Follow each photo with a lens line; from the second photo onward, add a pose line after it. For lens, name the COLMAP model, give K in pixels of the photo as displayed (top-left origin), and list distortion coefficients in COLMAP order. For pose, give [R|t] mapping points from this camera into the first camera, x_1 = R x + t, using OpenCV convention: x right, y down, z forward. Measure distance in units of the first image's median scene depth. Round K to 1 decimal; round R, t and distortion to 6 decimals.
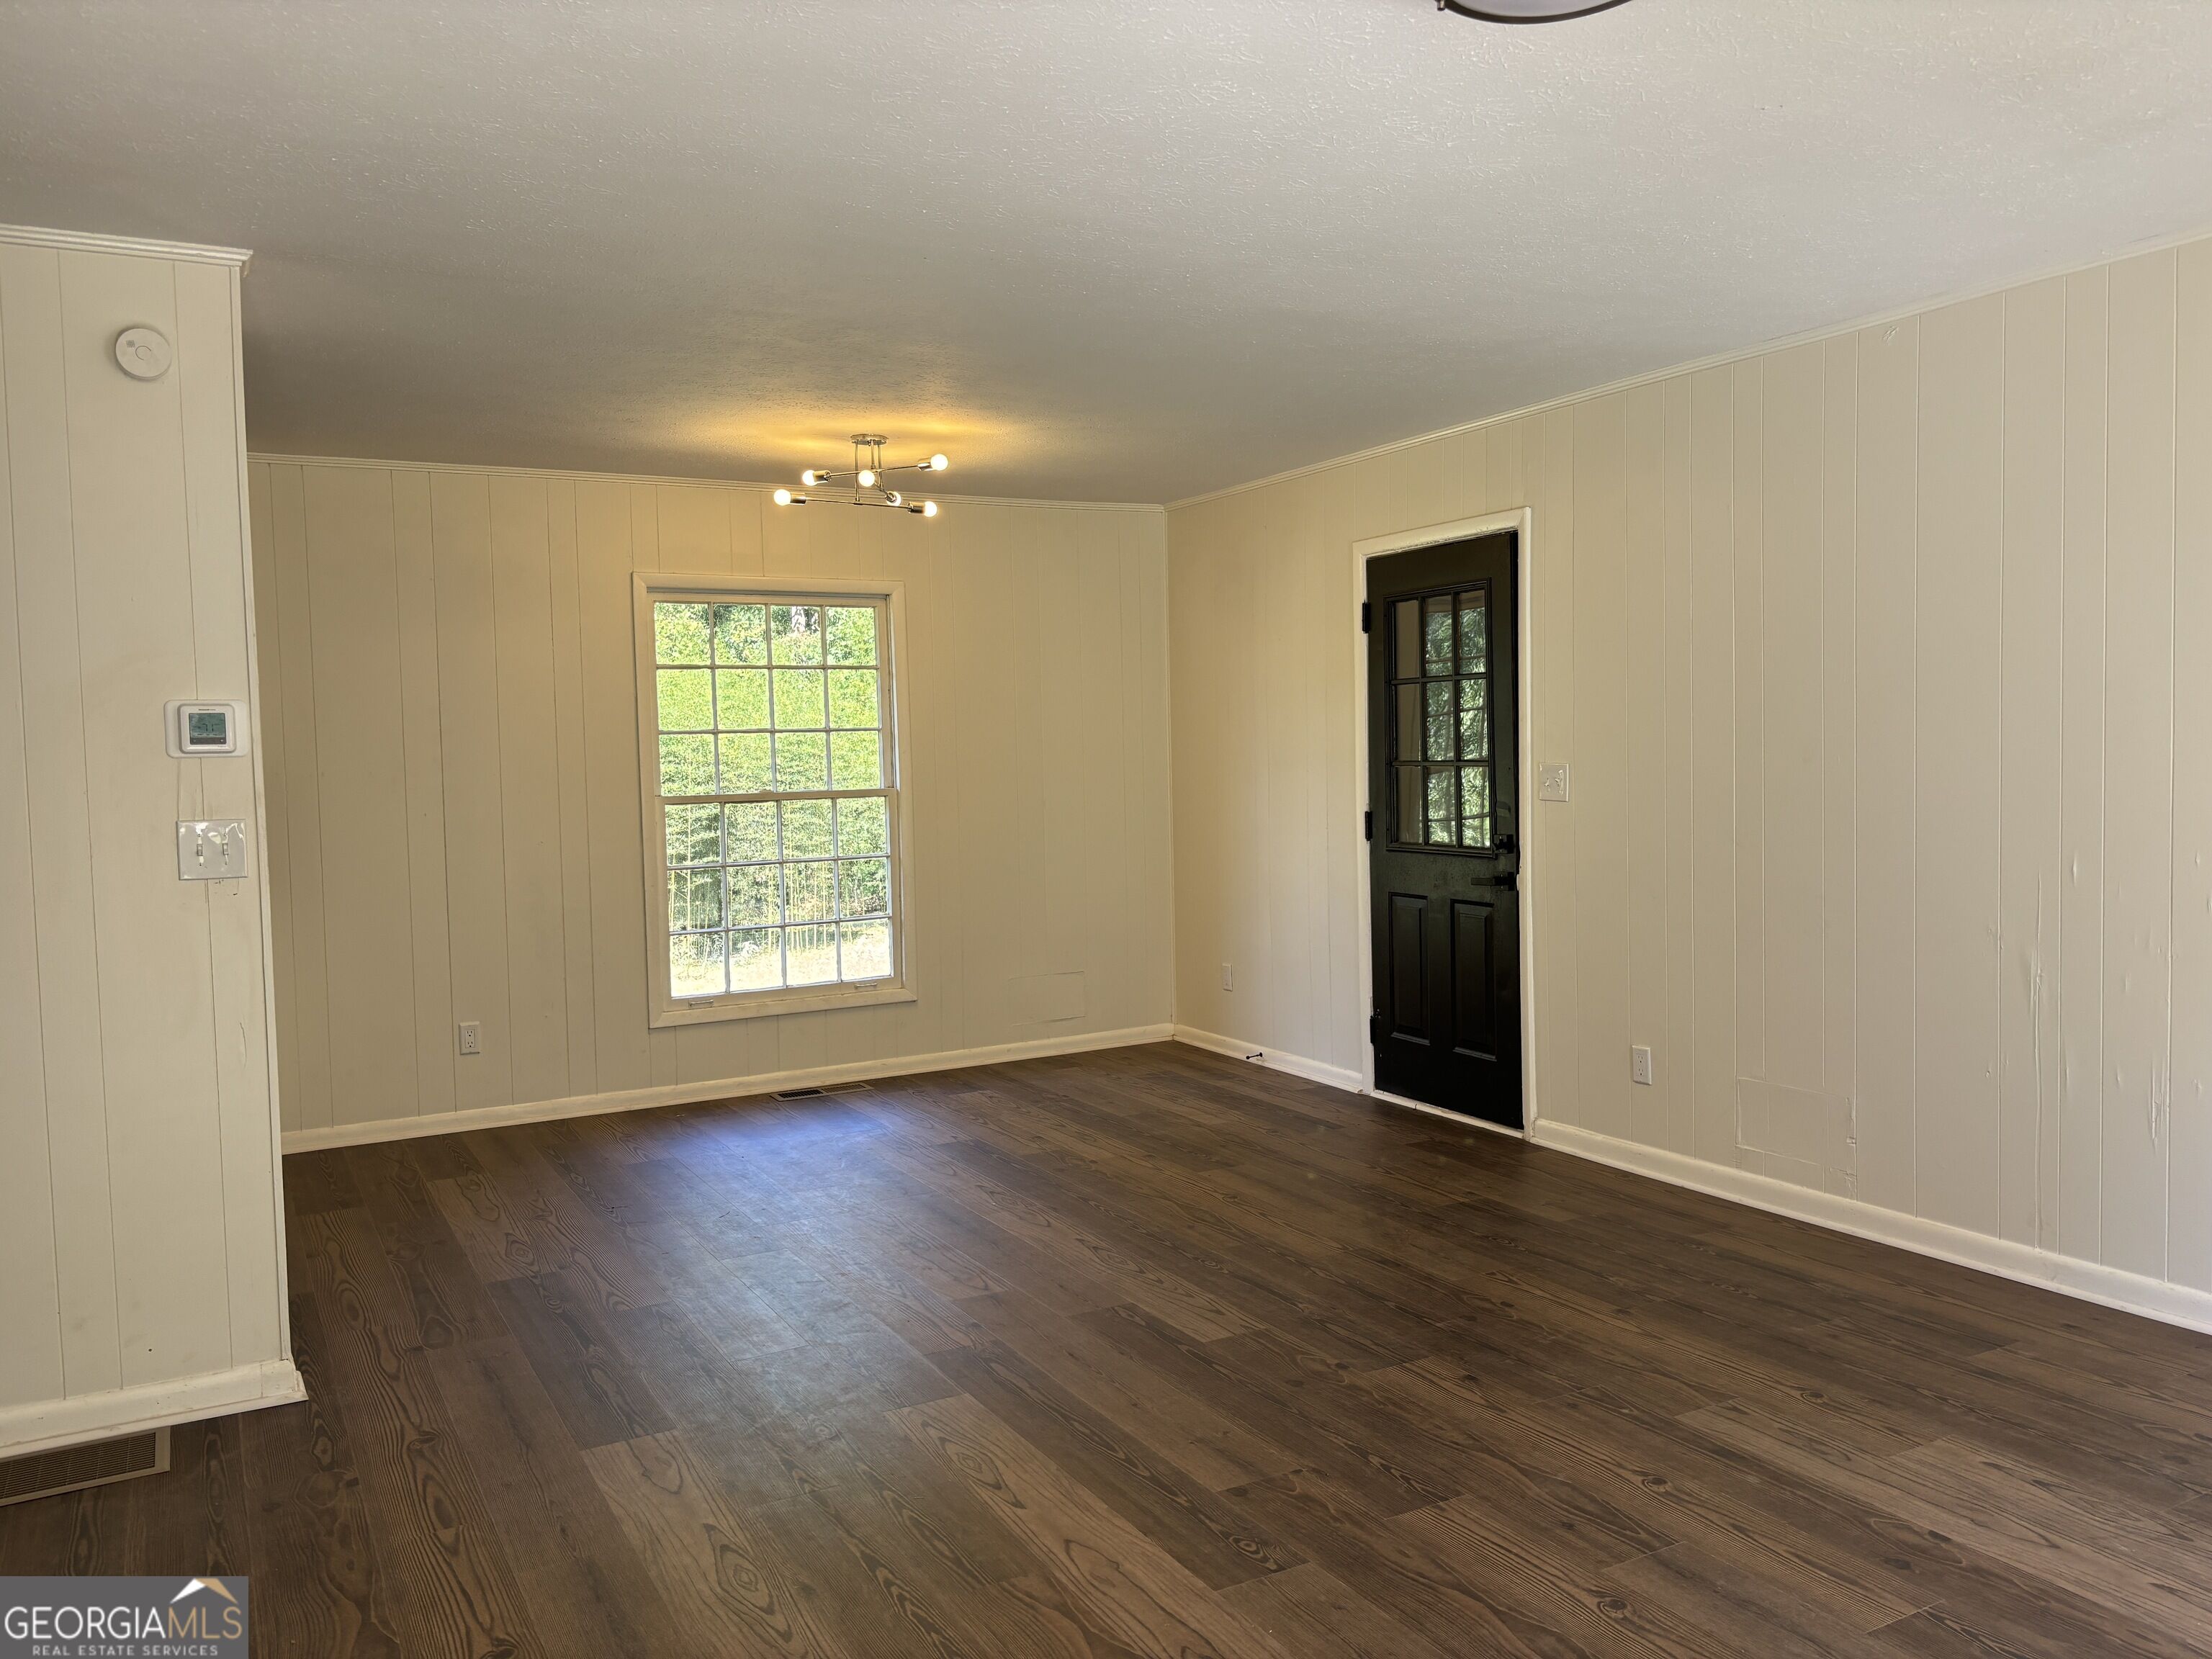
lens RADIAL K [[1651.5, 0, 1121.2], [0, 1651.5, 832.5], [0, 0, 1]] dist [0.037795, 0.002602]
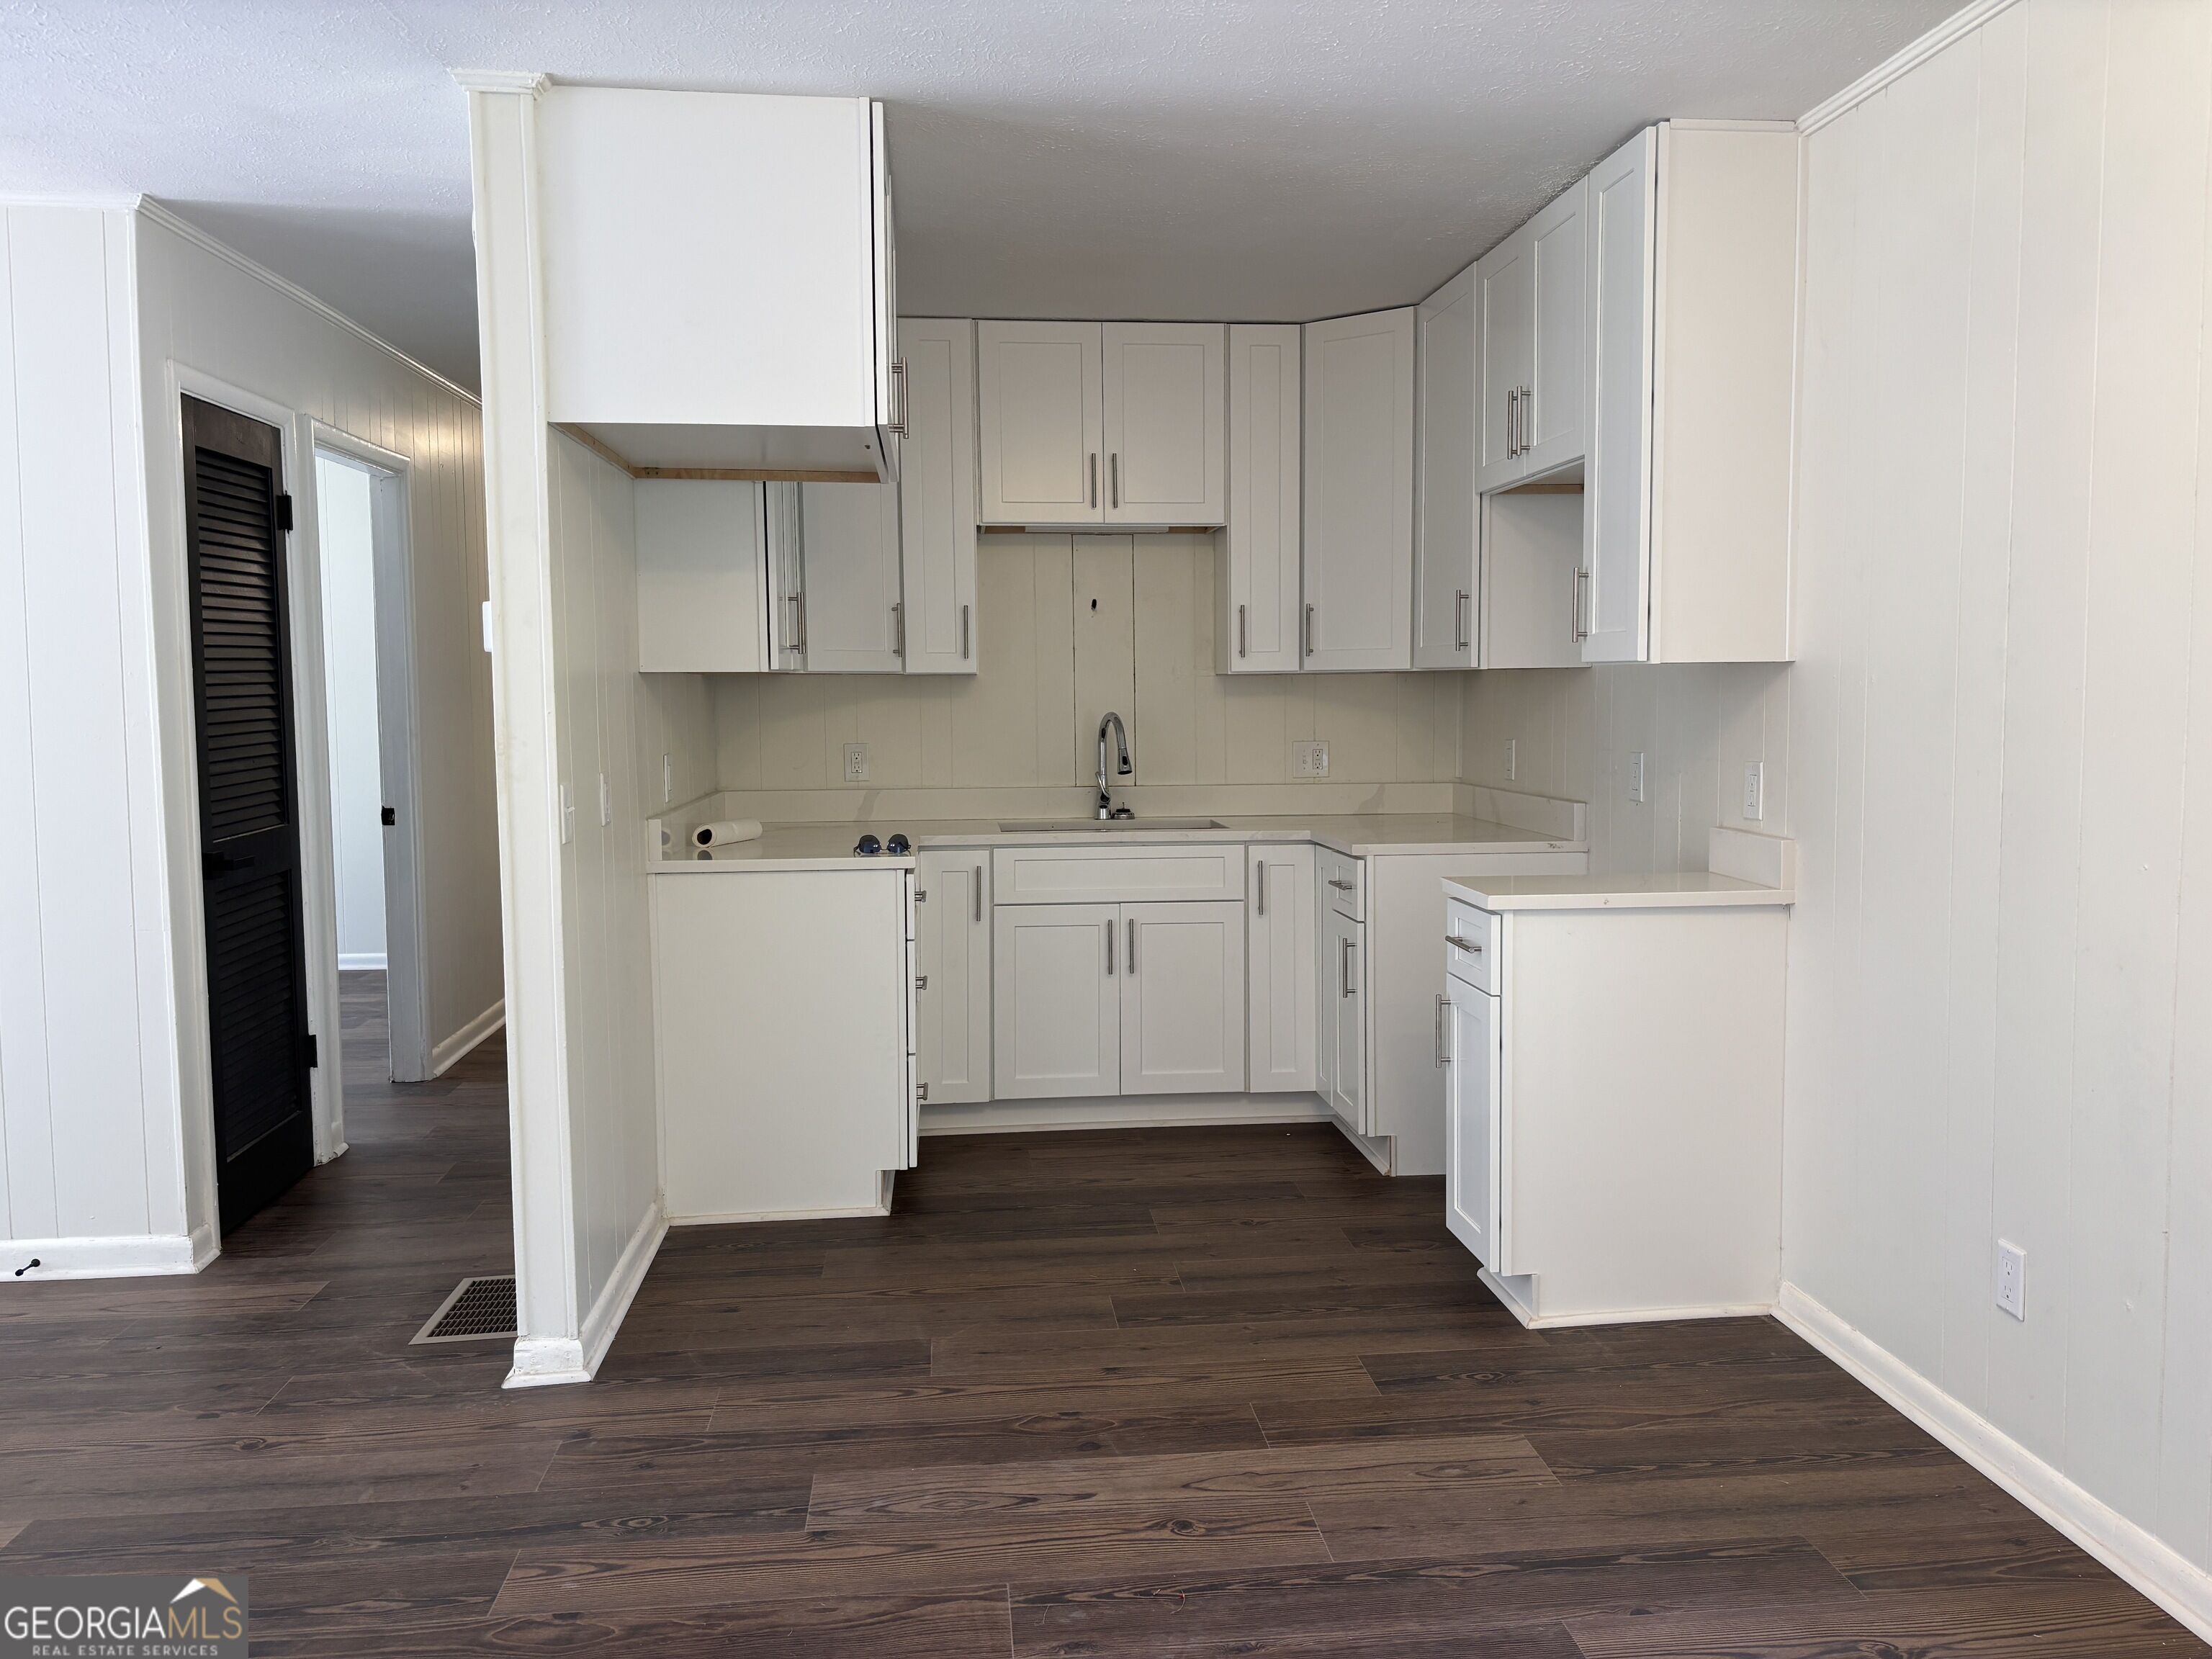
lens RADIAL K [[1683.4, 0, 1107.8], [0, 1683.4, 801.6], [0, 0, 1]] dist [0.016860, -0.002205]
pose [[-0.385113, 0.090333, -0.918438, 0.192359], [-0.031292, 0.993348, 0.110822, -0.082350], [0.922339, 0.071419, -0.379724, 1.711593]]
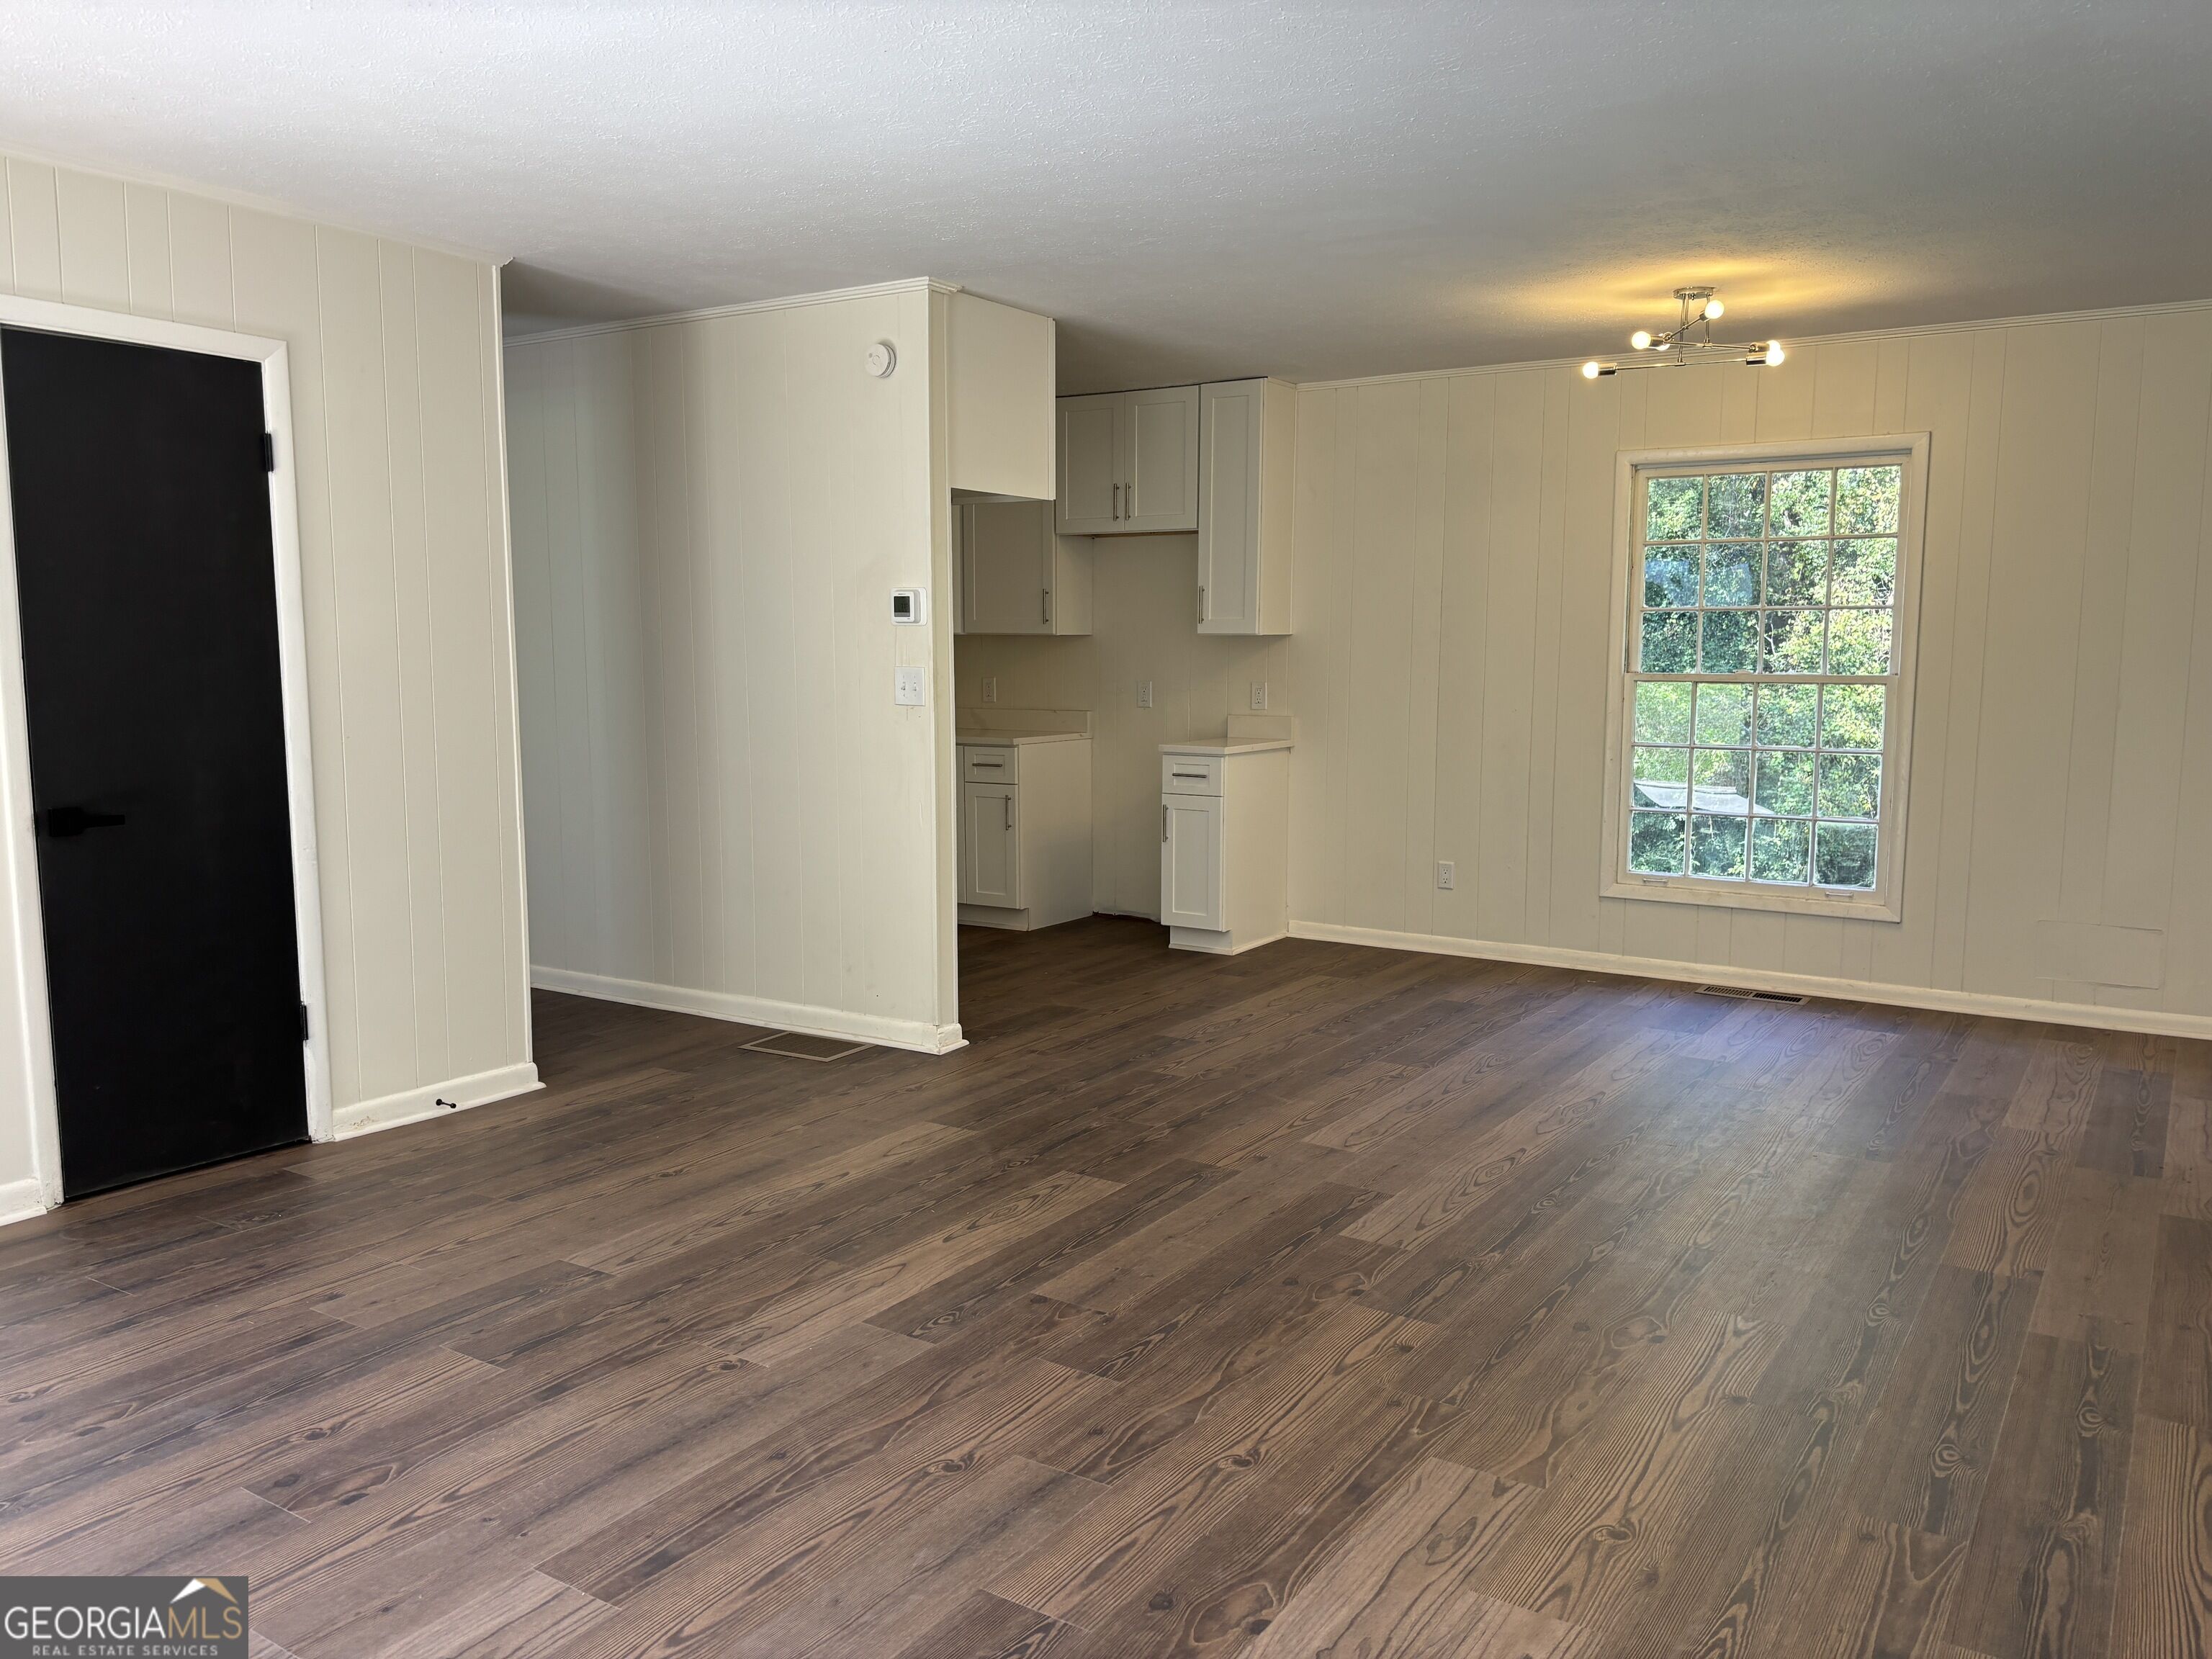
lens RADIAL K [[1651.5, 0, 1121.2], [0, 1651.5, 832.5], [0, 0, 1]] dist [0.037795, 0.002602]
pose [[0.473344, 0.125762, -0.871854, 0.914409], [-0.059097, 0.992060, 0.111016, -0.036618], [0.878893, -0.001025, 0.477018, 0.462161]]
